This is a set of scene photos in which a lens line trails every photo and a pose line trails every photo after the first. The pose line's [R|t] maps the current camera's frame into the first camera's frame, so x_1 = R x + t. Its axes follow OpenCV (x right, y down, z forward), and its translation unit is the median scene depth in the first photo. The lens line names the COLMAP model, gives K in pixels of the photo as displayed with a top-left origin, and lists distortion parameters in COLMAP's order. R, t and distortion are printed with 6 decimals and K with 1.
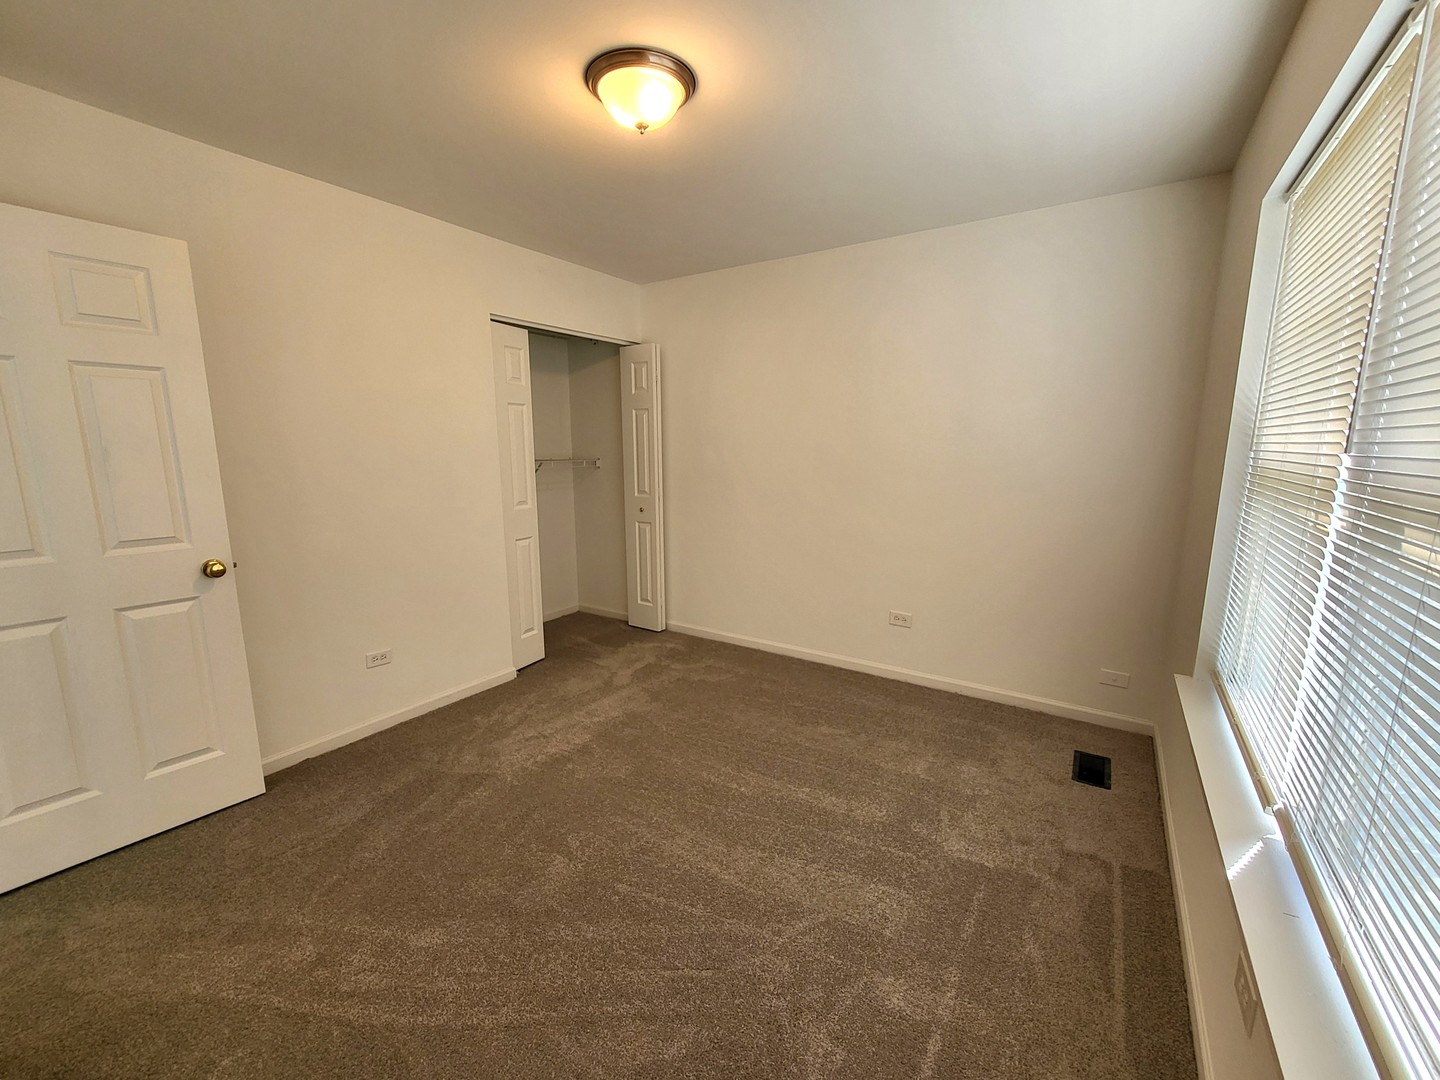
lens RADIAL K [[597.9, 0, 719.4], [0, 597.9, 548.9], [0, 0, 1]] dist [0.001215, 0.000086]
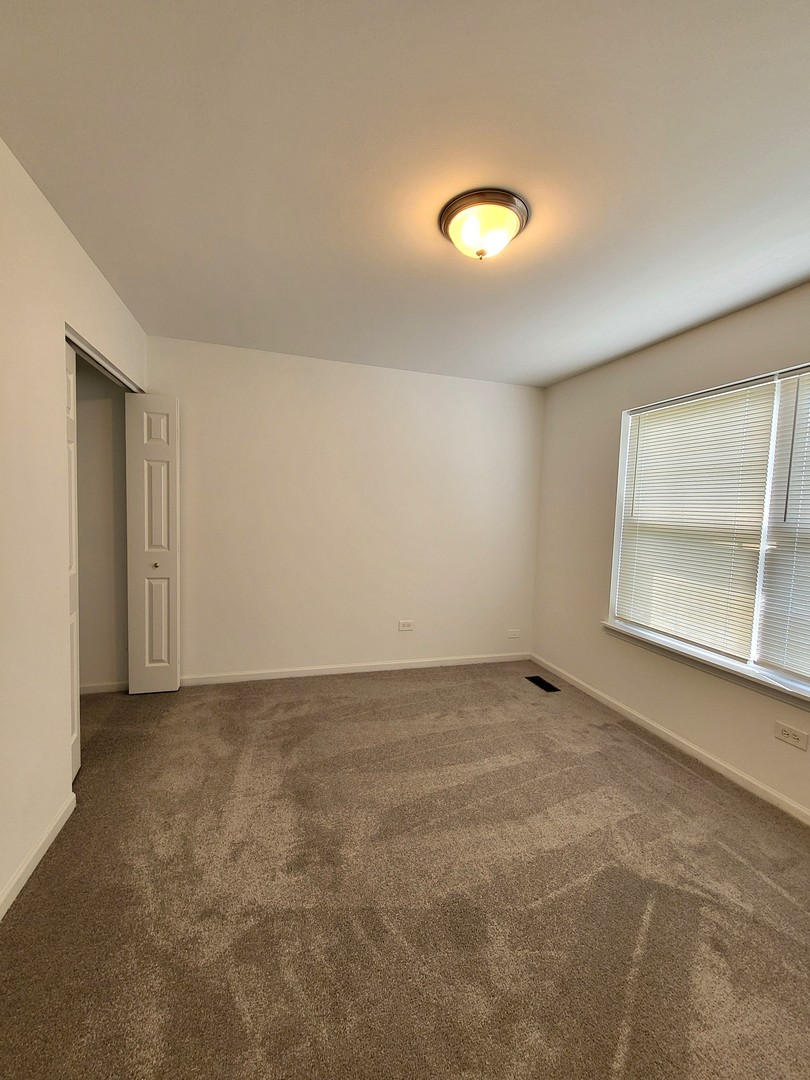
lens RADIAL K [[426.2, 0, 397.1], [0, 426.2, 533.0], [0, 0, 1]] dist [0.007230, -0.002731]
pose [[0.640460, -0.025434, 0.767570, -0.530797], [0.097998, 0.993988, -0.048832, -0.060435], [-0.761714, 0.106495, 0.639102, 0.357860]]
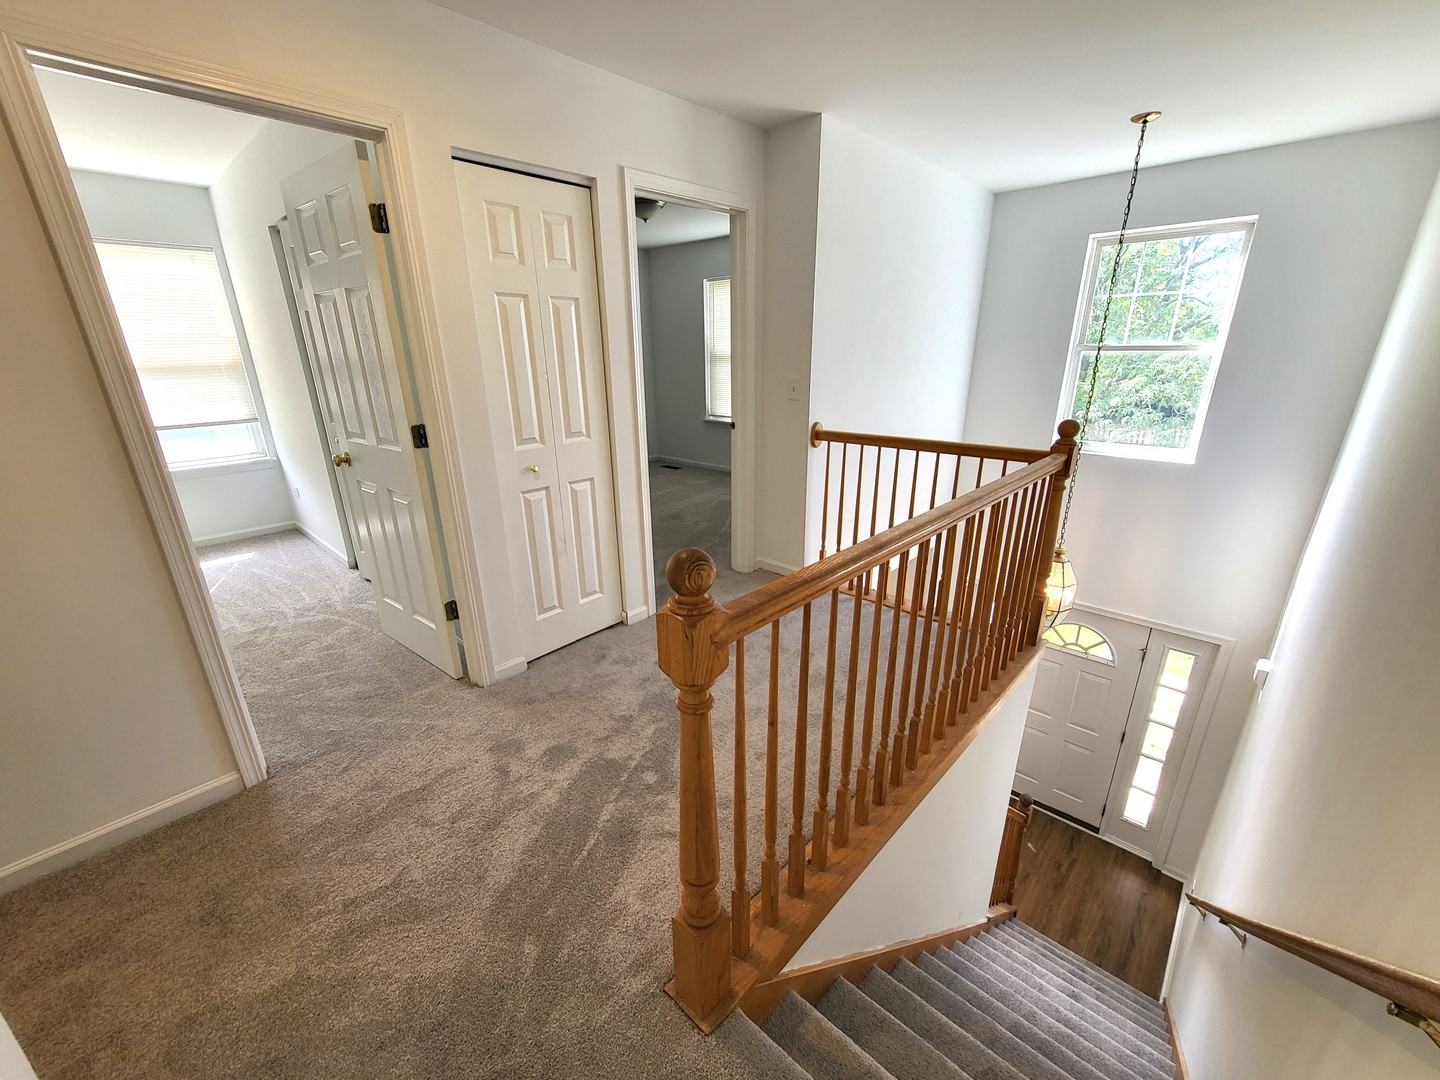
lens RADIAL K [[589.9, 0, 713.6], [0, 589.9, 550.4], [0, 0, 1]] dist [0.005987, 0.000300]
pose [[0.170405, -0.328684, 0.928940, -1.664227], [0.183779, 0.936788, 0.297749, -0.049576], [-0.968084, 0.119982, 0.220038, 0.184907]]
